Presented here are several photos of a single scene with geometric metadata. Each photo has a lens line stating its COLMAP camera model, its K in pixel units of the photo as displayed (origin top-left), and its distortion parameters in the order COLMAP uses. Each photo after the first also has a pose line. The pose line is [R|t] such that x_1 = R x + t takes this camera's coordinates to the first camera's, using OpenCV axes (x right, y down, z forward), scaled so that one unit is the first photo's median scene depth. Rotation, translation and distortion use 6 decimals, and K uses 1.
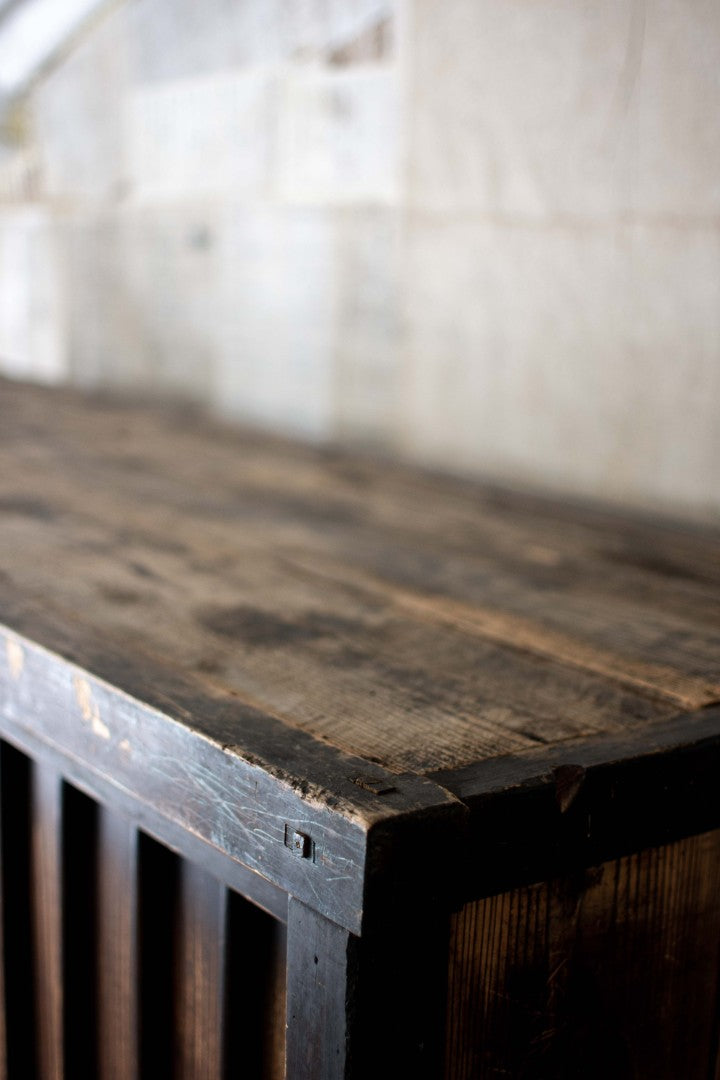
lens RADIAL K [[1664.3, 0, 360.0], [0, 1664.3, 540.0], [0, 0, 1]] dist [-0.193508, 0.157781]
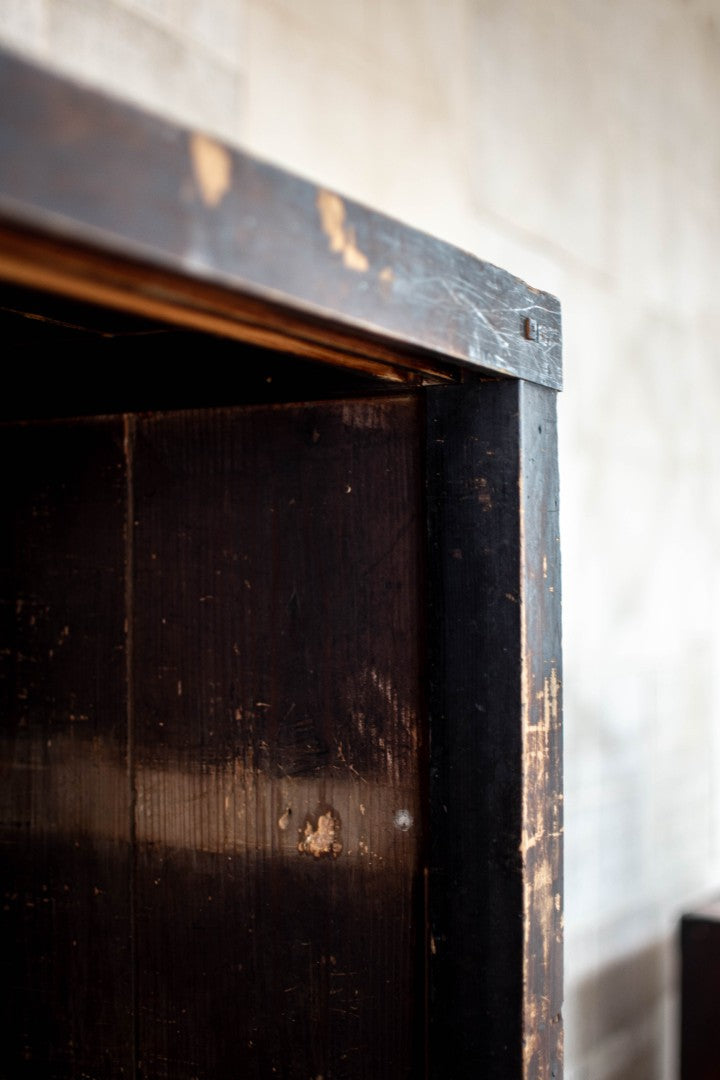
lens RADIAL K [[1664.3, 0, 360.0], [0, 1664.3, 540.0], [0, 0, 1]] dist [-0.193508, 0.157781]
pose [[-0.451617, 0.010544, 0.892149, -0.931307], [0.165975, 0.983469, 0.072395, 0.206719], [-0.876638, 0.180770, -0.445902, 1.510501]]
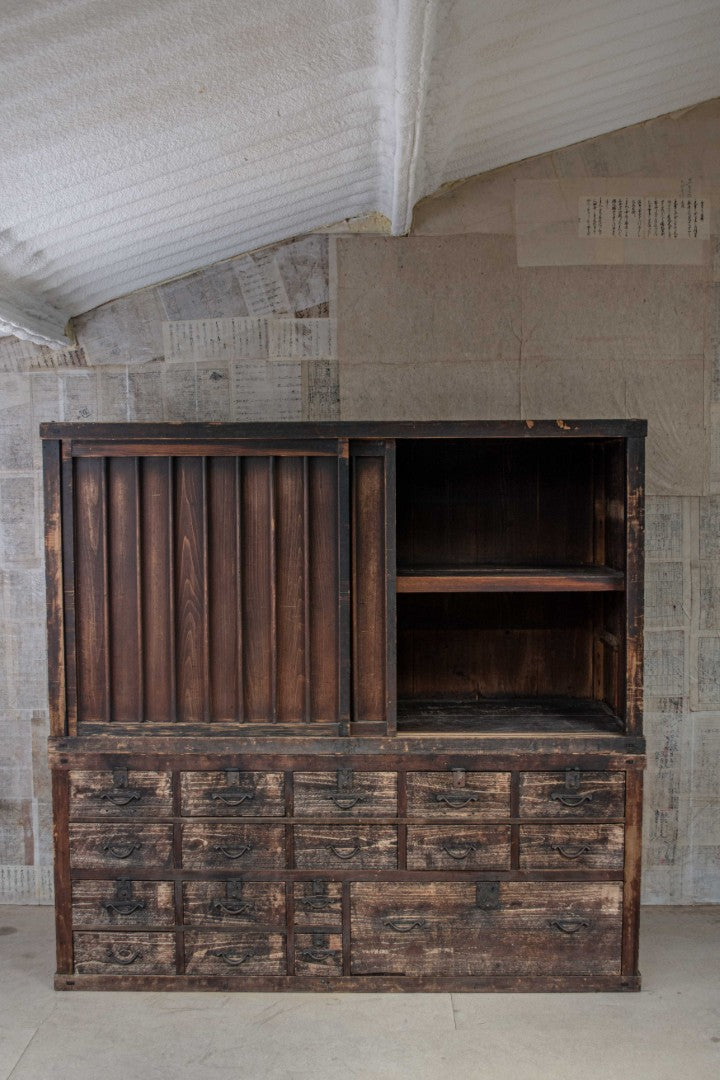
lens RADIAL K [[1143.2, 0, 362.8], [0, 1143.2, 554.3], [0, 0, 1]] dist [-0.073215, 0.004027]
pose [[0.598307, -0.082924, 0.796964, -4.045125], [0.180866, 0.982937, -0.033508, 0.593659], [-0.780587, 0.164192, 0.603096, -0.779843]]
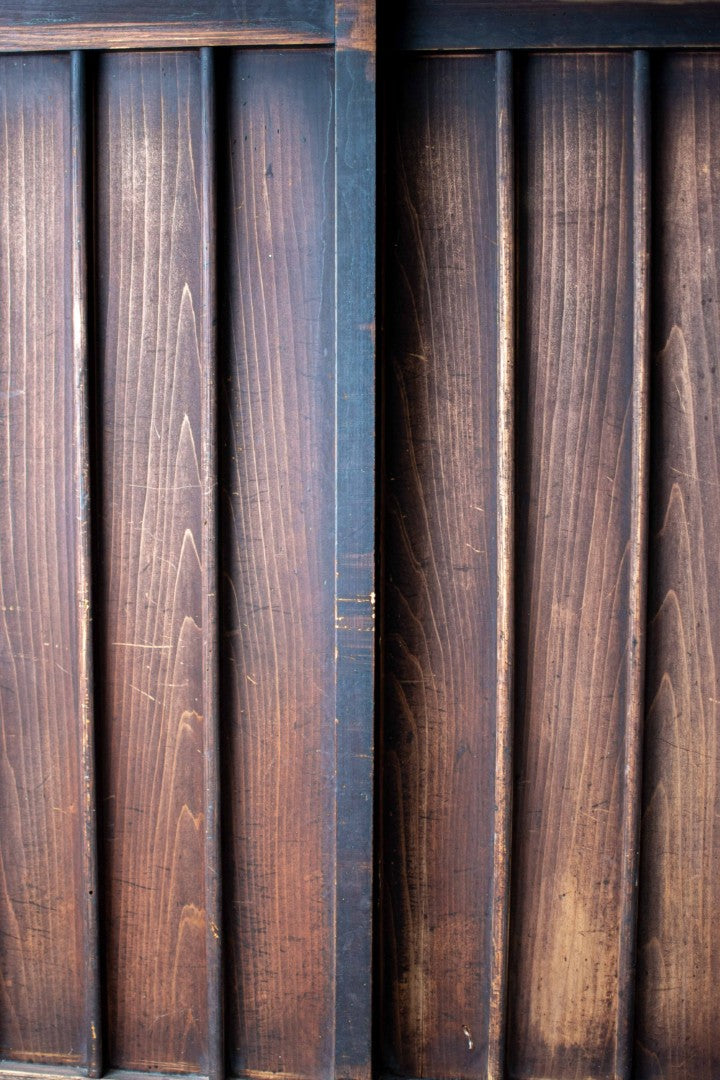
lens RADIAL K [[1646.1, 0, 357.6], [0, 1646.1, 538.6], [0, 0, 1]] dist [-0.182184, 0.148125]
pose [[0.687184, -0.121535, 0.716246, -1.754784], [0.158518, 0.987236, 0.015431, 0.498649], [-0.708979, 0.102933, 0.697678, 0.821203]]
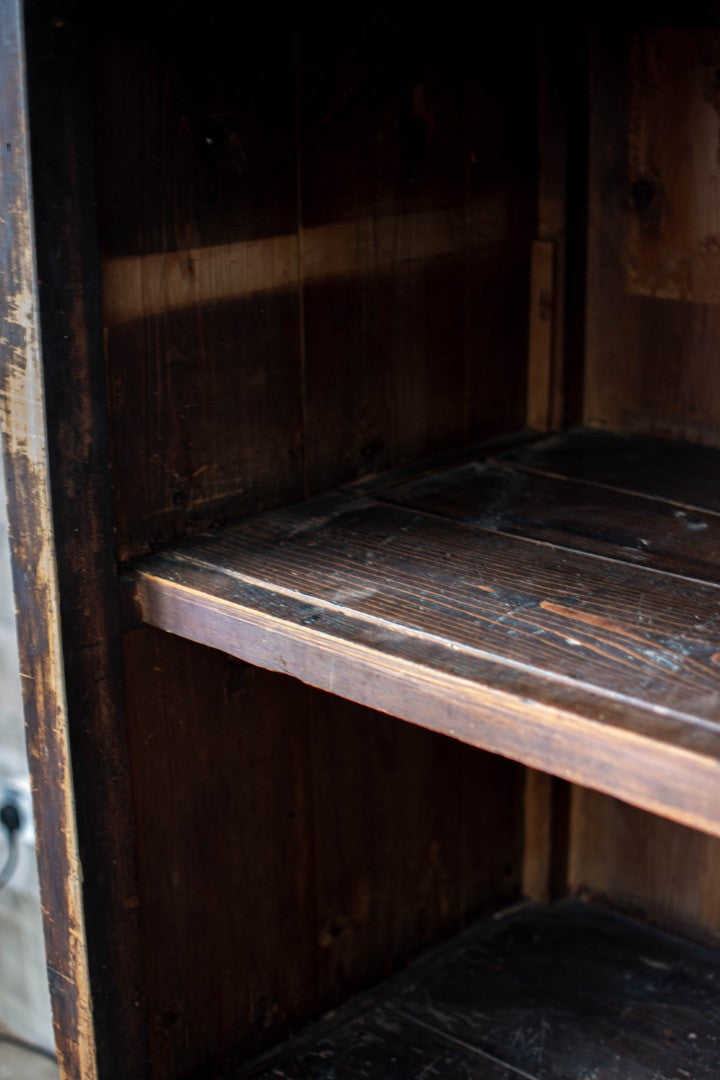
lens RADIAL K [[1664.3, 0, 360.0], [0, 1664.3, 540.0], [0, 0, 1]] dist [-0.193508, 0.157781]
pose [[0.980579, -0.102447, 0.167240, -1.274413], [0.082773, 0.989237, 0.120660, 0.147332], [-0.177802, -0.104474, 0.978505, 1.326790]]
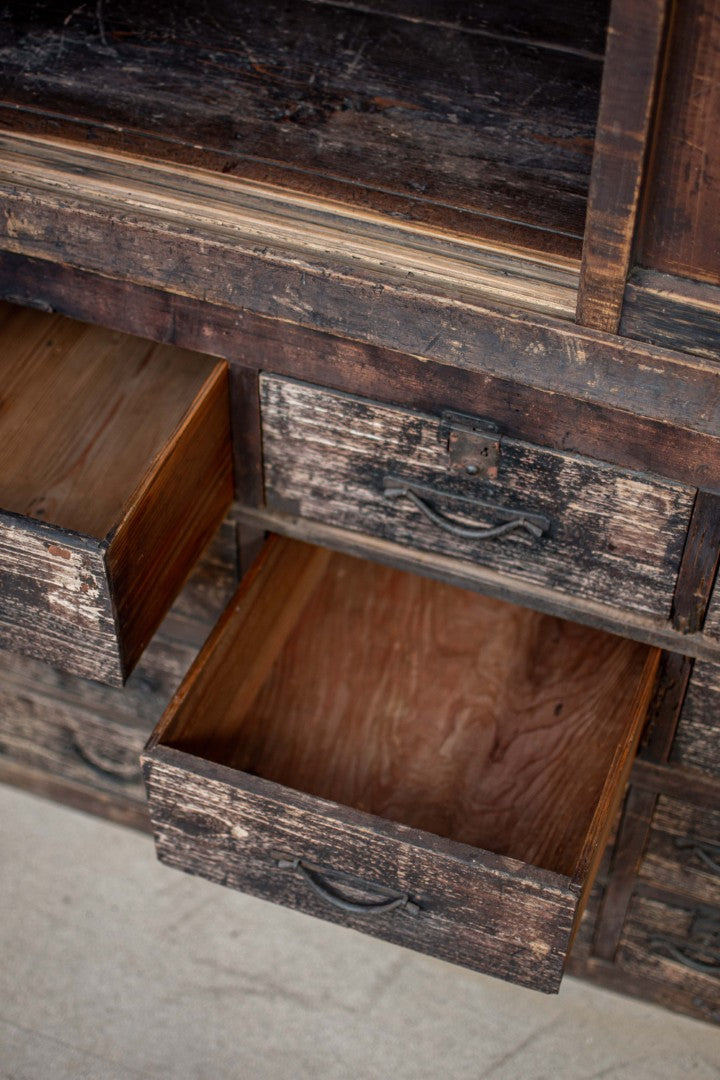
lens RADIAL K [[1664.3, 0, 360.0], [0, 1664.3, 540.0], [0, 0, 1]] dist [-0.193508, 0.157781]
pose [[0.838569, -0.420979, 0.345802, -1.564842], [0.127769, 0.769004, 0.626345, 0.340553], [-0.529602, -0.481050, 0.698651, 1.371741]]
